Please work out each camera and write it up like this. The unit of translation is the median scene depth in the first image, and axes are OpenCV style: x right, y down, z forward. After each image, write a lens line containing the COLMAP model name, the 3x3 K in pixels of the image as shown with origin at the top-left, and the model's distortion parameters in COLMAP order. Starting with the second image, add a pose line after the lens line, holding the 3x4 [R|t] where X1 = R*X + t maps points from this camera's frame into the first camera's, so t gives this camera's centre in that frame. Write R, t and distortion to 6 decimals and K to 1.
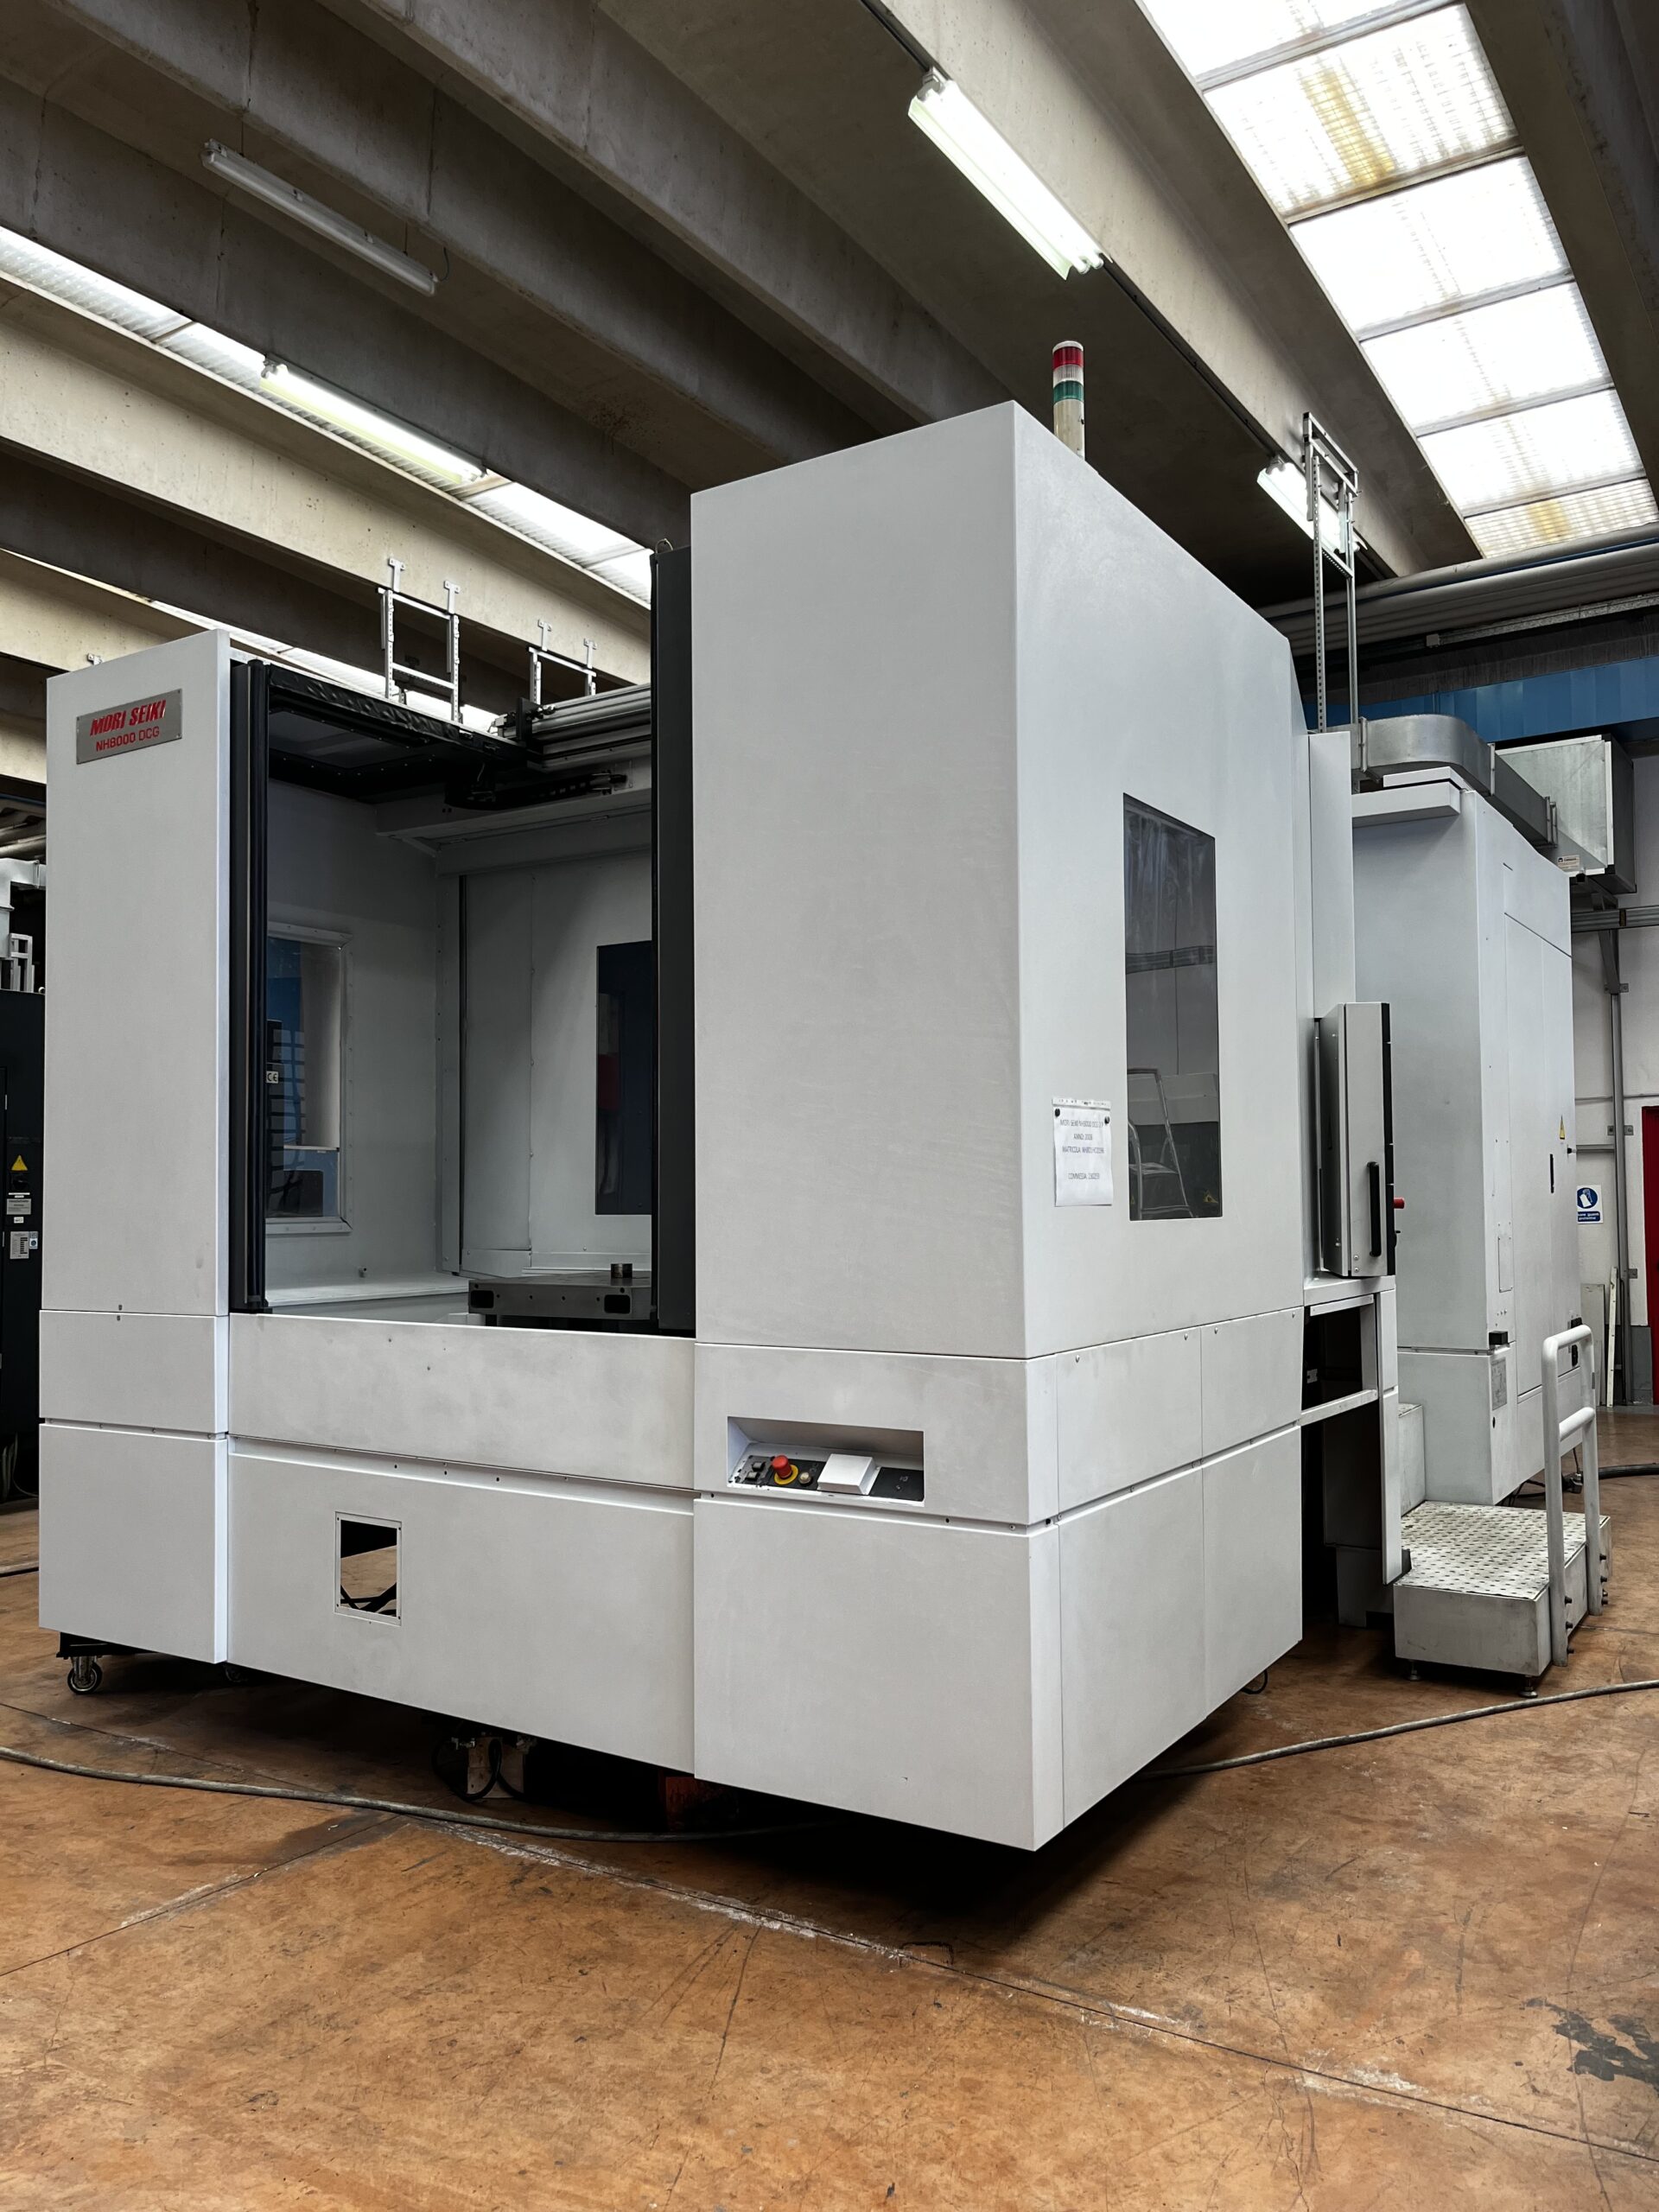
lens RADIAL K [[1677.2, 0, 820.5], [0, 1677.2, 1116.4], [0, 0, 1]] dist [0.070895, -0.103946]
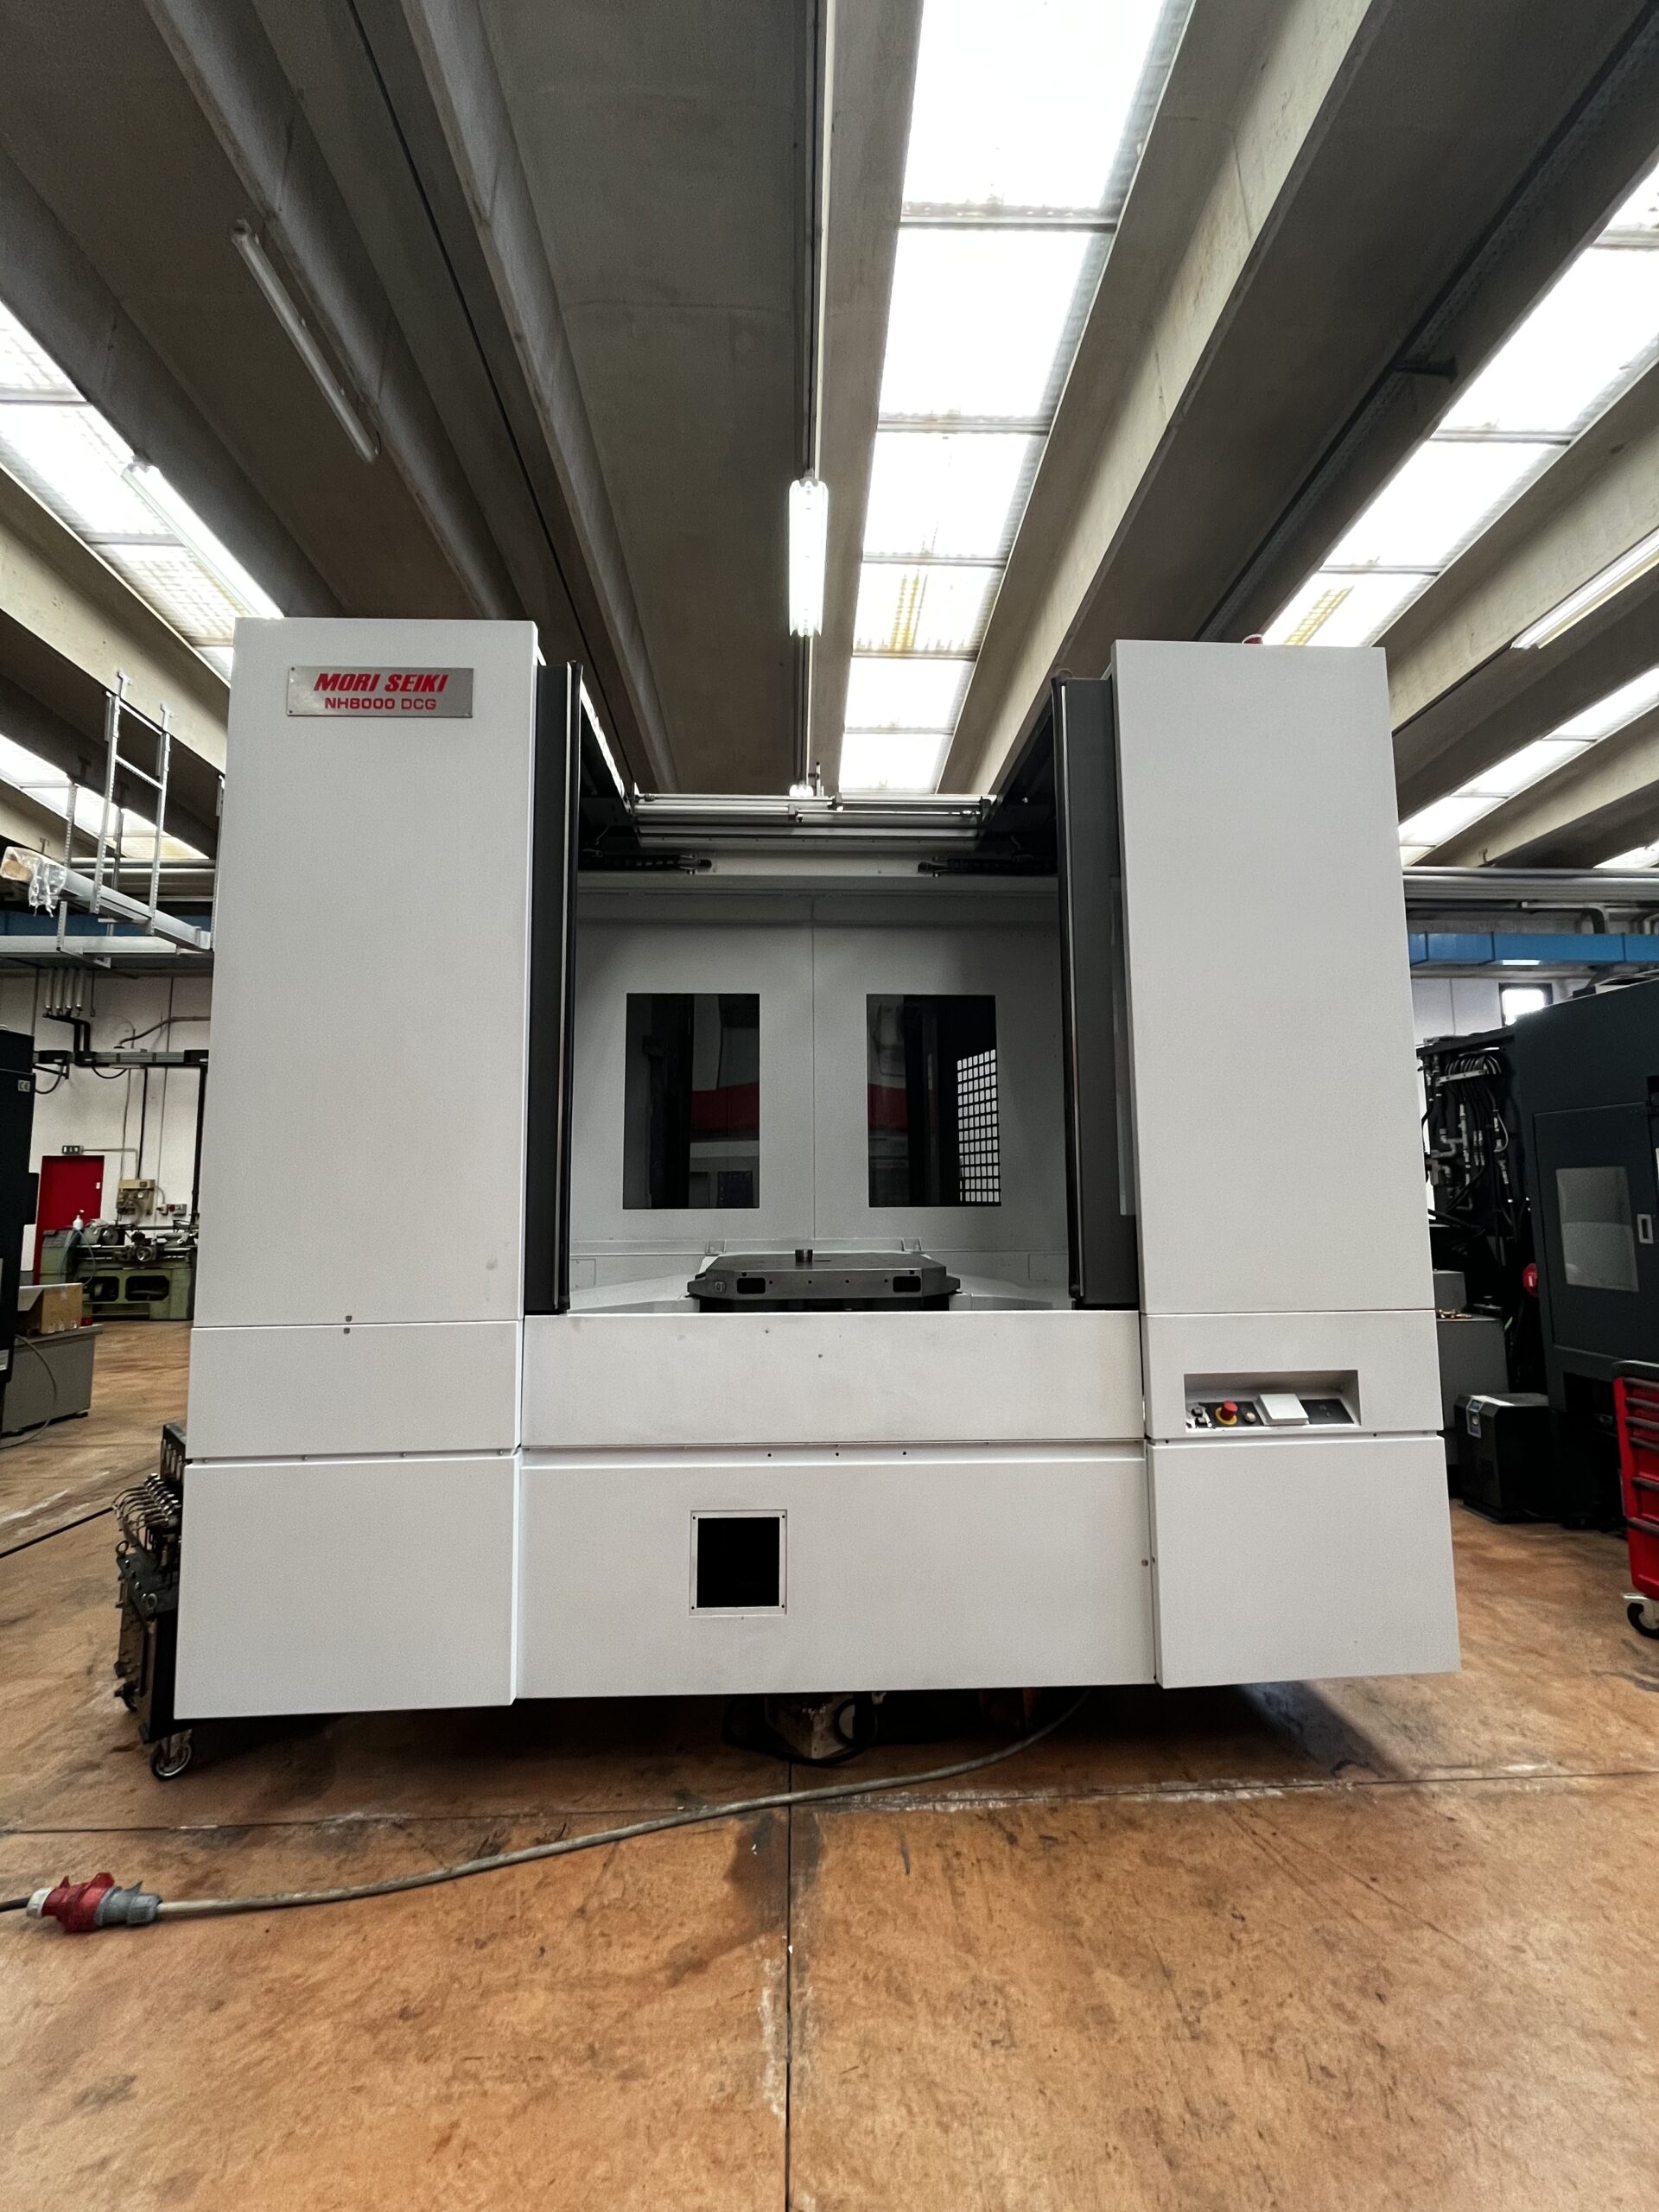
lens RADIAL K [[898.5, 0, 827.7], [0, 898.5, 1102.0], [0, 0, 1]] dist [-0.002949, 0.000172]
pose [[0.808816, 0.060471, 0.584945, -0.596120], [-0.025674, 0.997382, -0.067608, 0.030290], [-0.587501, 0.039665, 0.808250, 0.564904]]
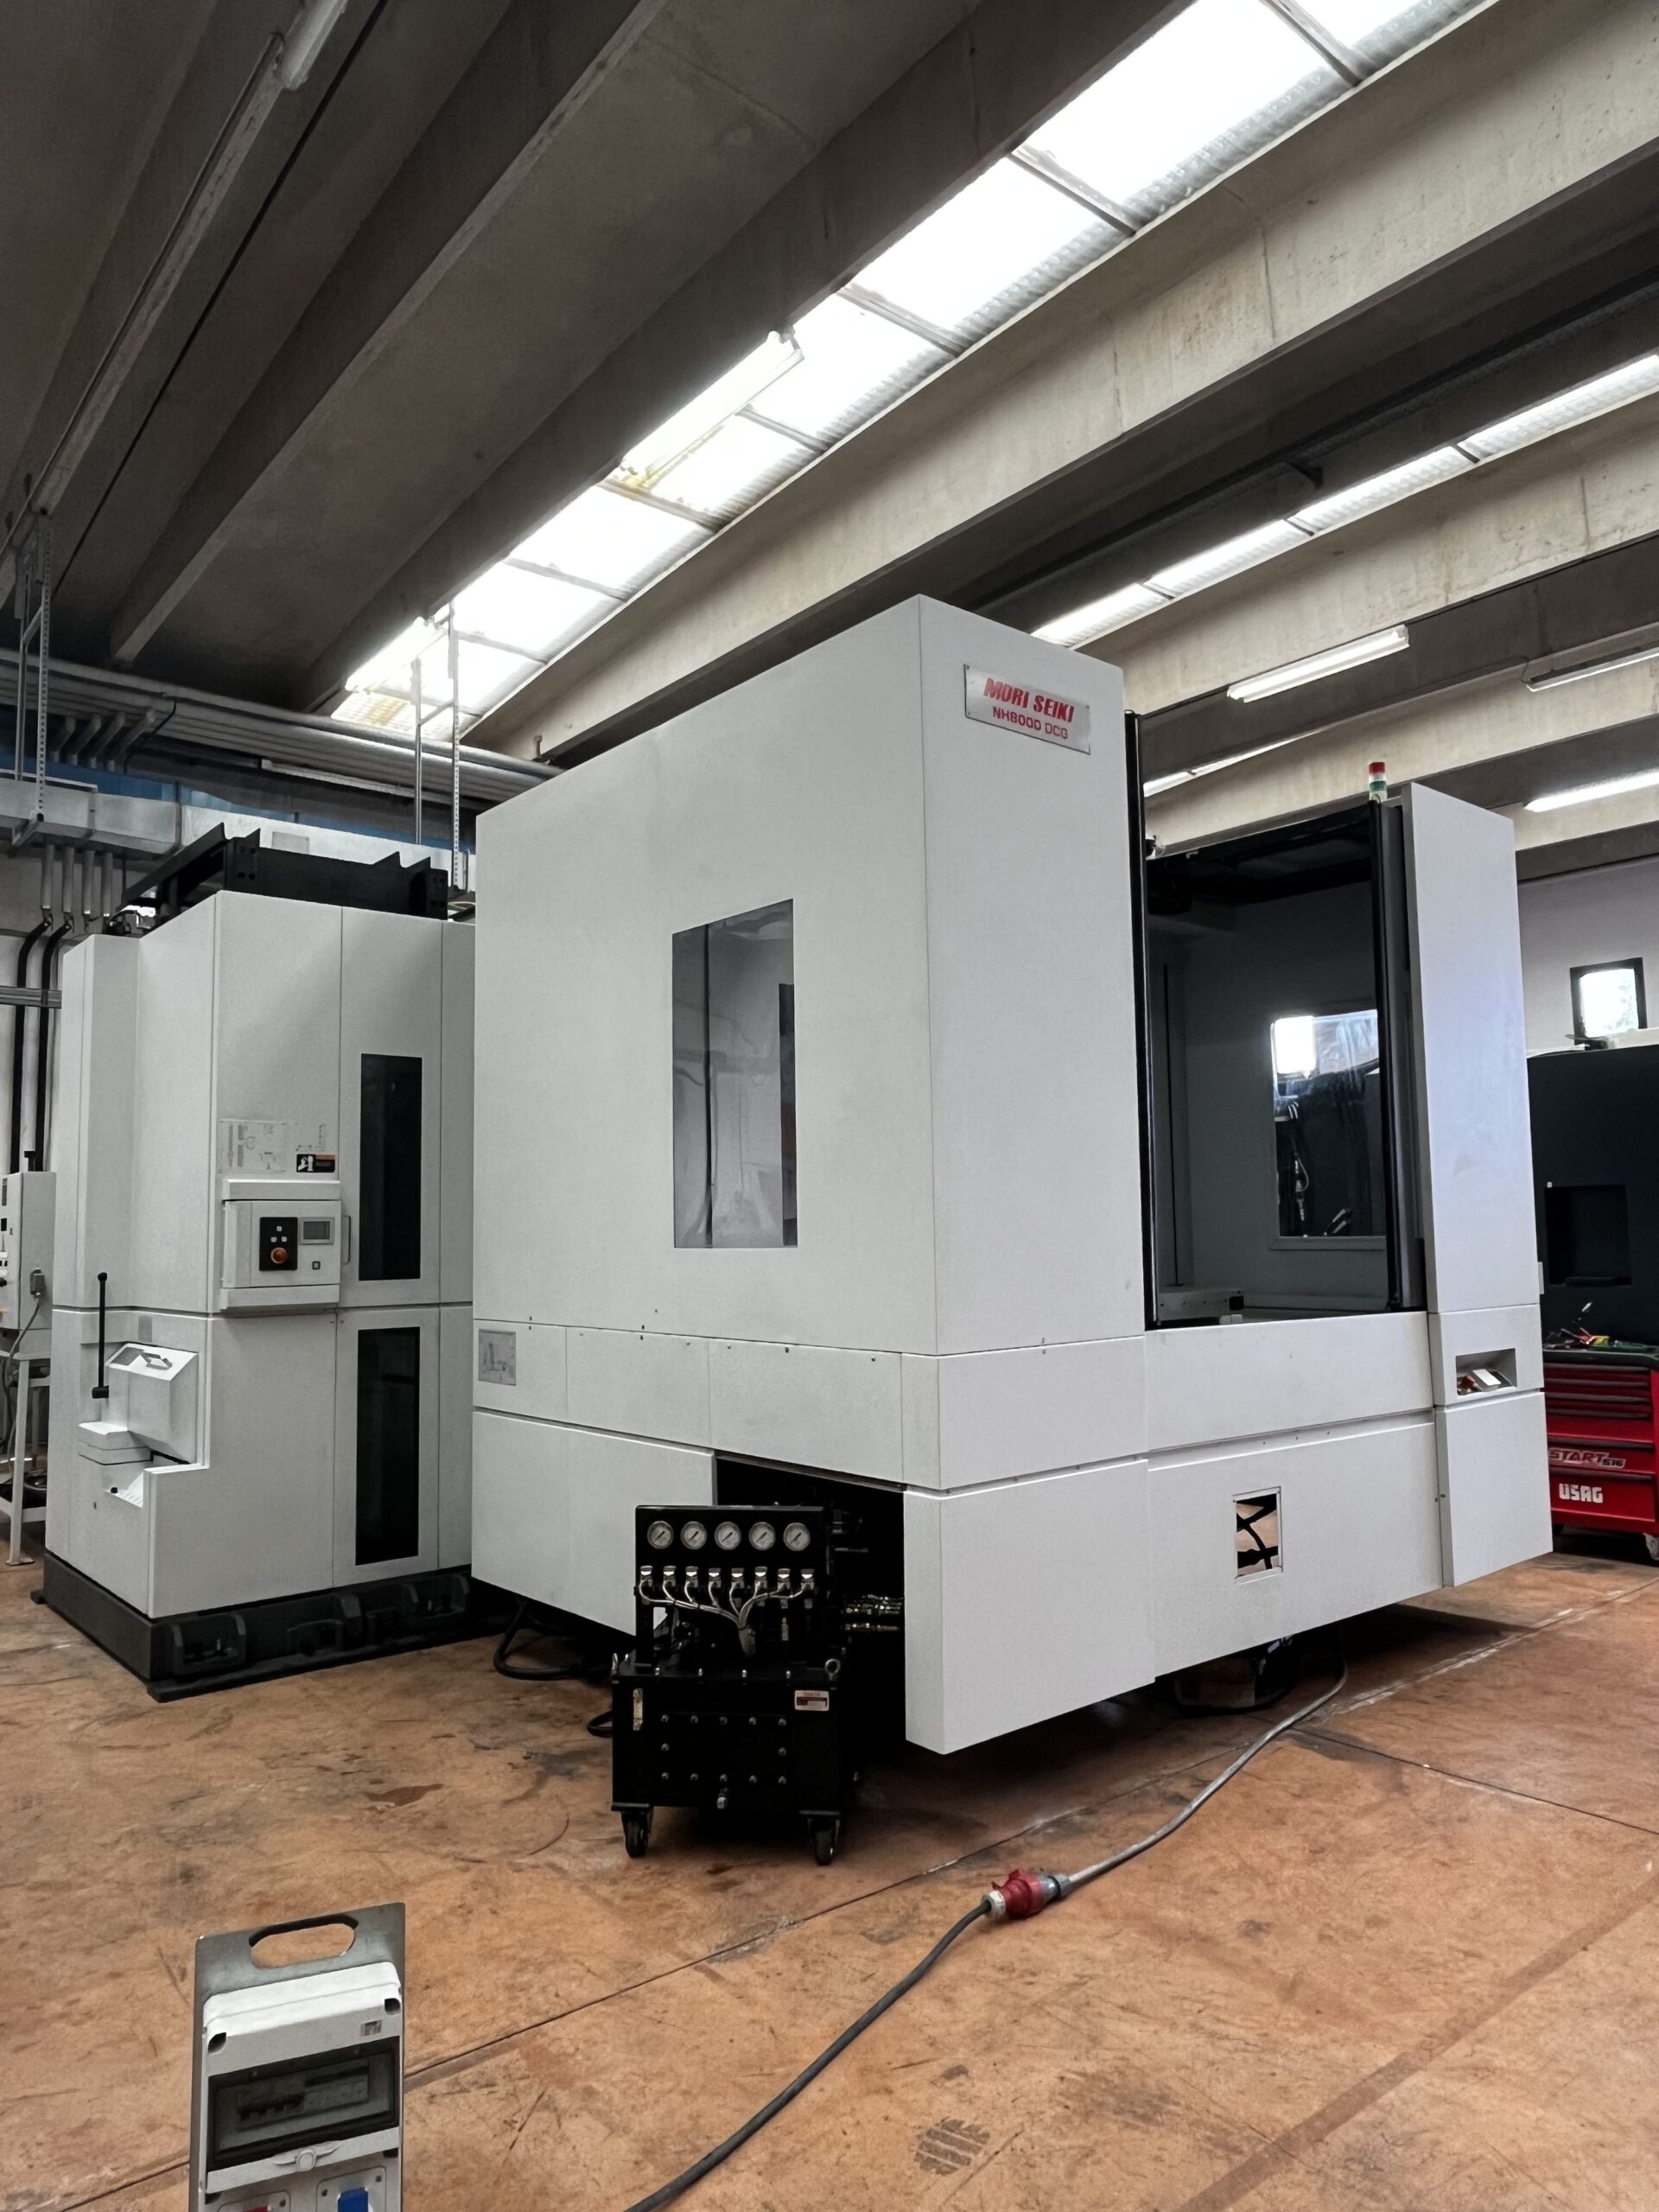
lens RADIAL K [[1450.7, 0, 829.5], [0, 1450.7, 1106.0], [0, 0, 1]] dist [0.001295, -0.002246]
pose [[0.288901, 0.089056, 0.953208, -1.446302], [-0.035128, 0.995980, -0.082405, 0.068121], [-0.956714, -0.009678, 0.290868, 1.069587]]
